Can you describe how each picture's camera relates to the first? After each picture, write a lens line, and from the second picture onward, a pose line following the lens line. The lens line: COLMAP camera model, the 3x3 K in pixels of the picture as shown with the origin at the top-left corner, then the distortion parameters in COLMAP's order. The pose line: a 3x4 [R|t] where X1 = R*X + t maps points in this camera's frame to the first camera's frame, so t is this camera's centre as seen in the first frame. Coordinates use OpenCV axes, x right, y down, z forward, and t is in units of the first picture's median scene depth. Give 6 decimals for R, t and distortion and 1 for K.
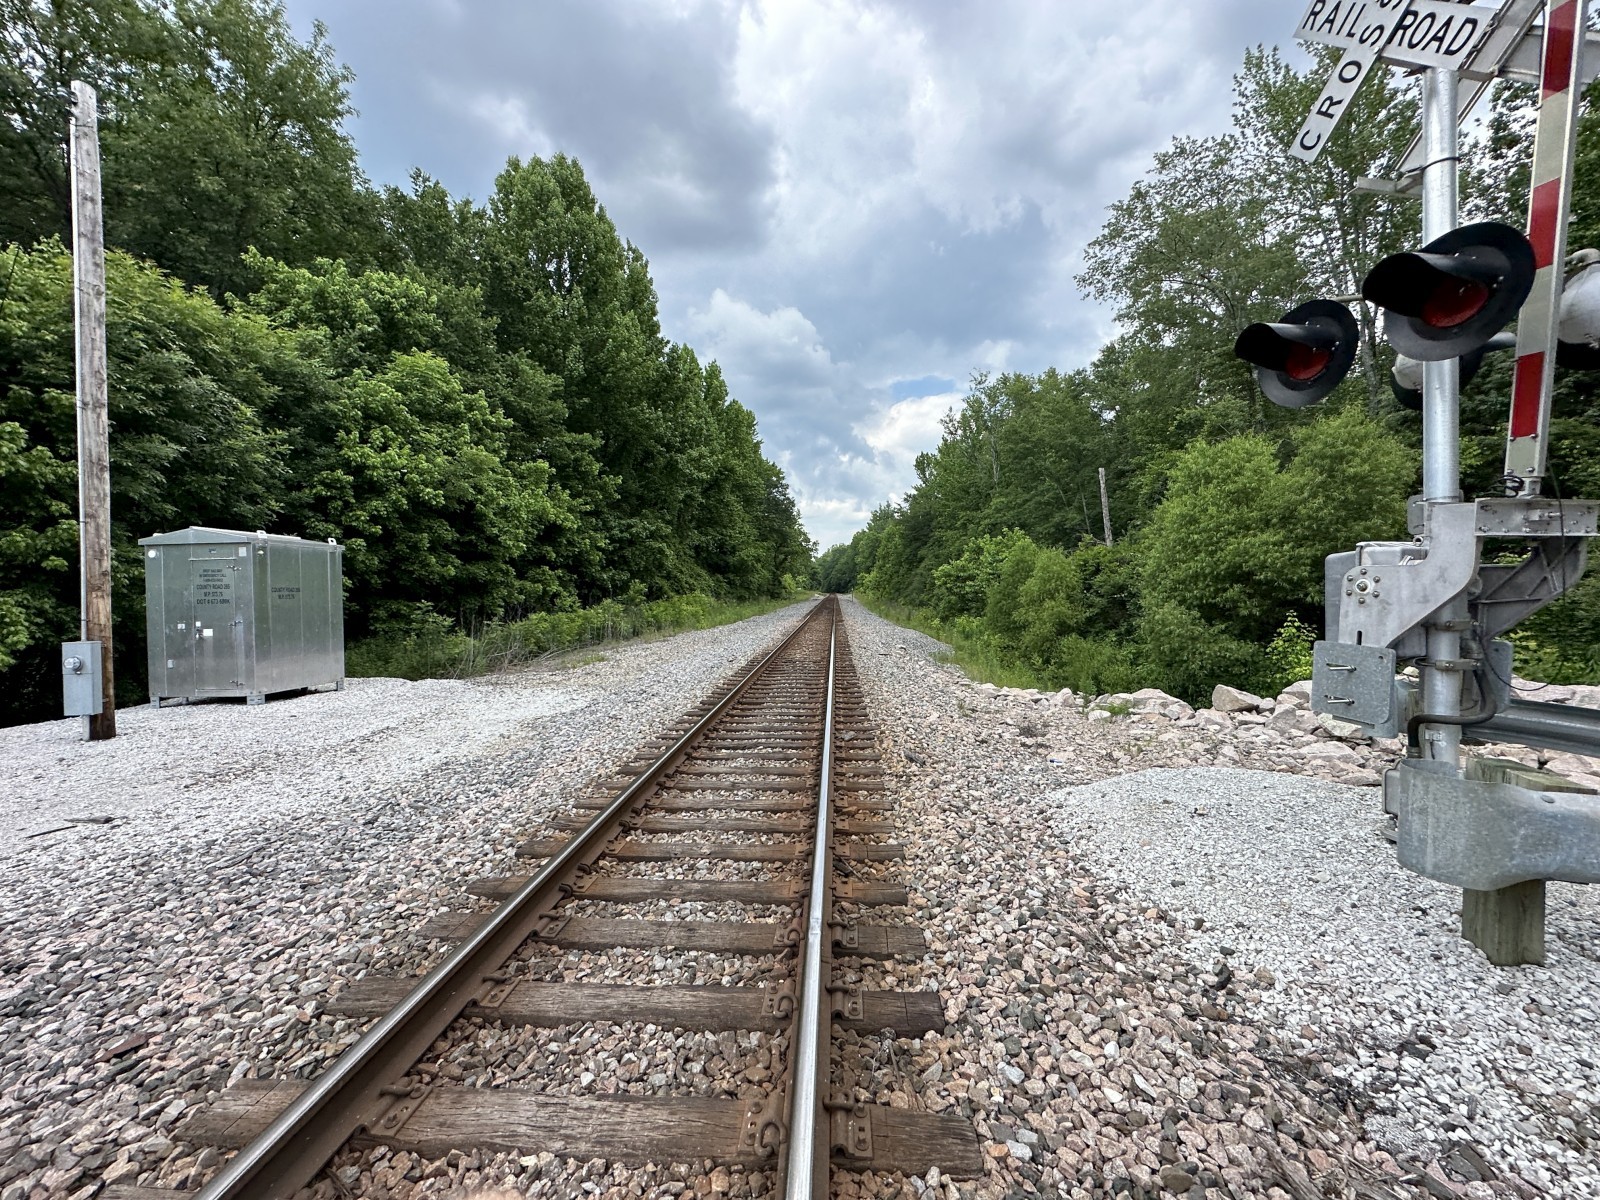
lens RADIAL K [[643.6, 0, 800.0], [0, 643.6, 600.0], [0, 0, 1]] dist [-0.001707, 0.000607]
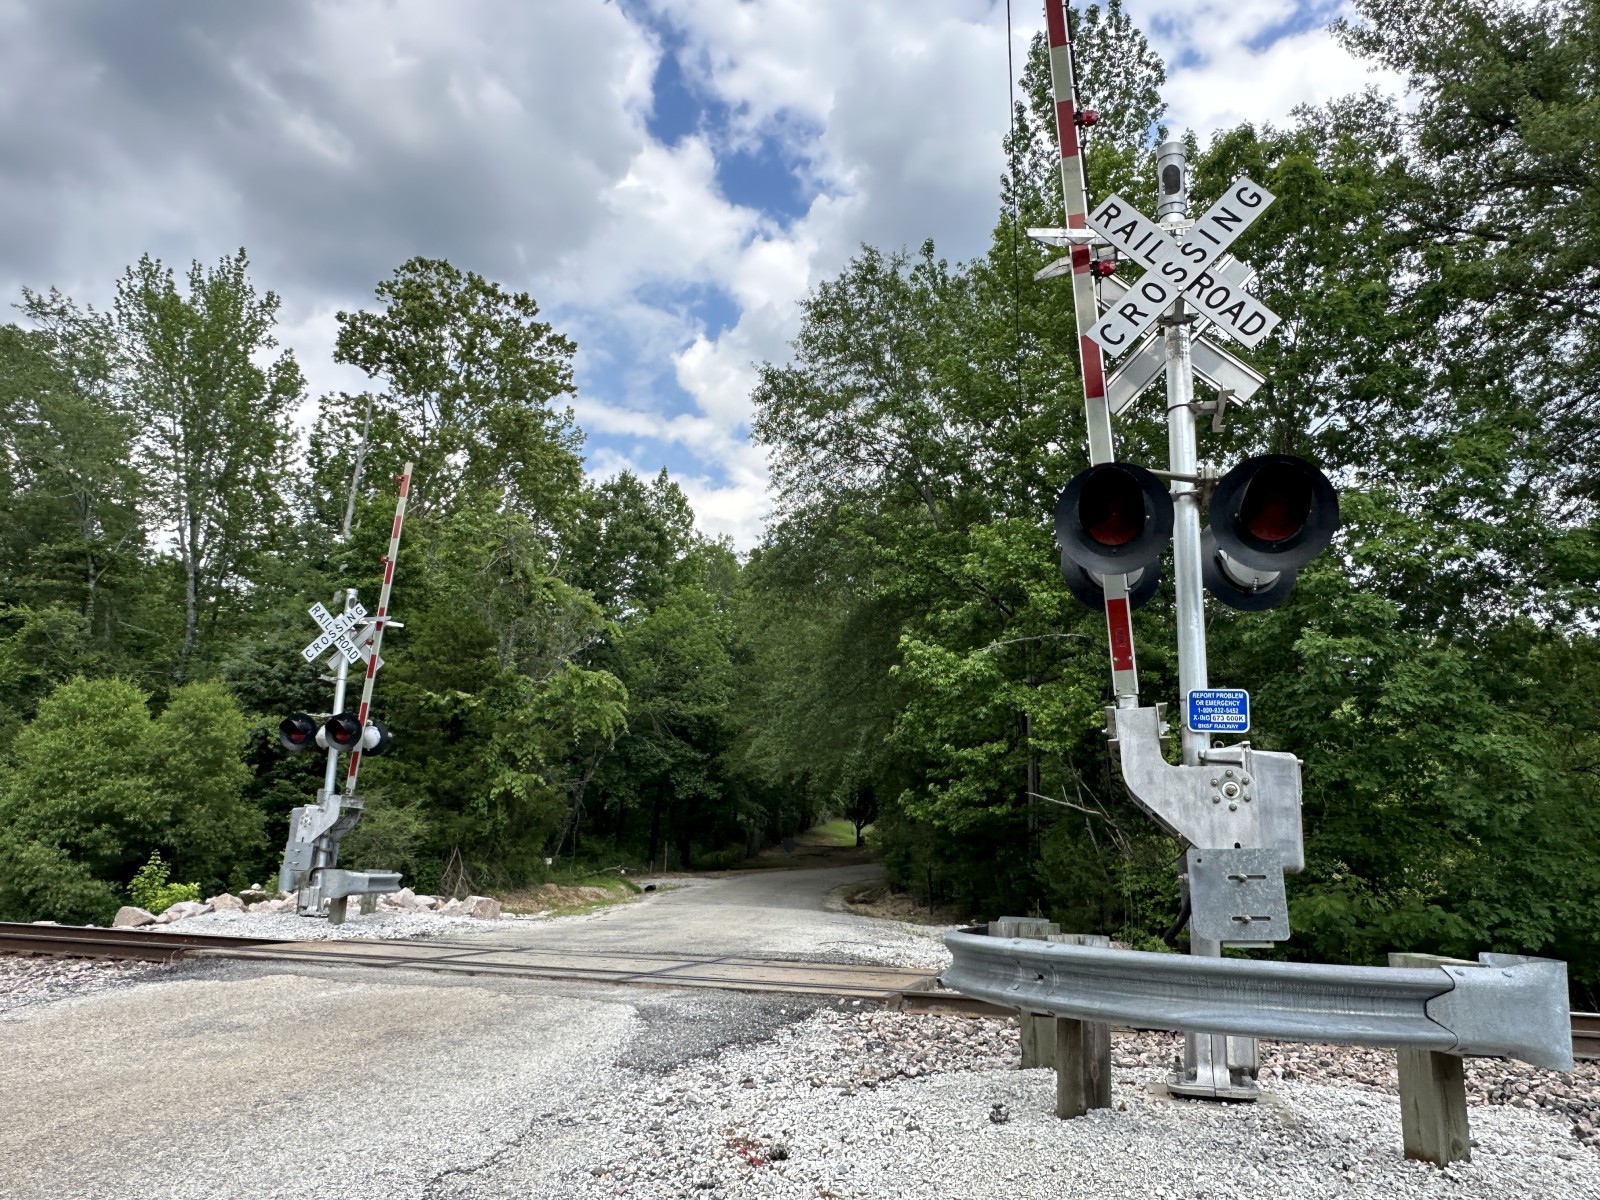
lens RADIAL K [[1099.6, 0, 799.7], [0, 1099.6, 614.1], [0, 0, 1]] dist [-0.005162, 0.003366]
pose [[0.259302, 0.233802, 0.937069, -1.299306], [-0.016231, 0.971174, -0.237820, 0.082869], [-0.965660, 0.046458, 0.255622, -0.931897]]
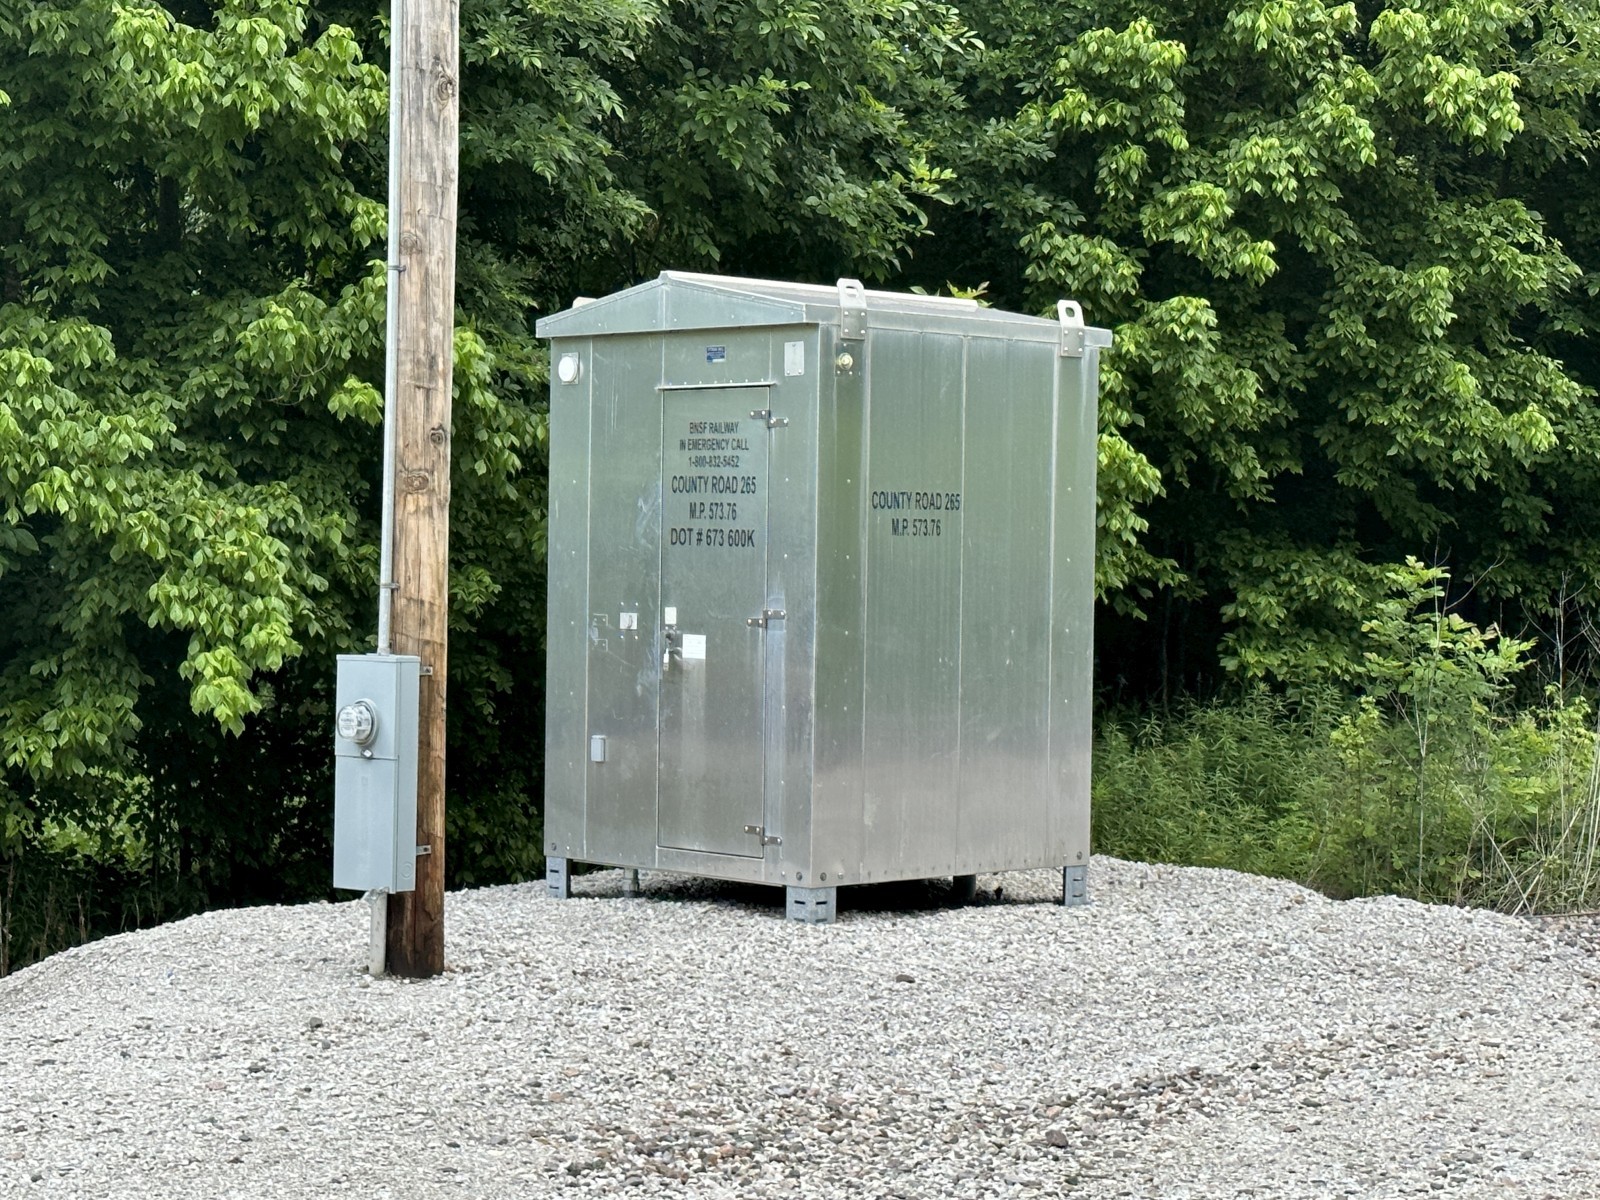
lens RADIAL K [[3221.8, 0, 800.1], [0, 3221.8, 599.5], [0, 0, 1]] dist [0.128302, 0.121720]
pose [[0.736390, 0.040855, -0.675322, 0.060686], [-0.036306, 0.999123, 0.020855, -0.001191], [0.675582, 0.009161, 0.737228, -0.008047]]
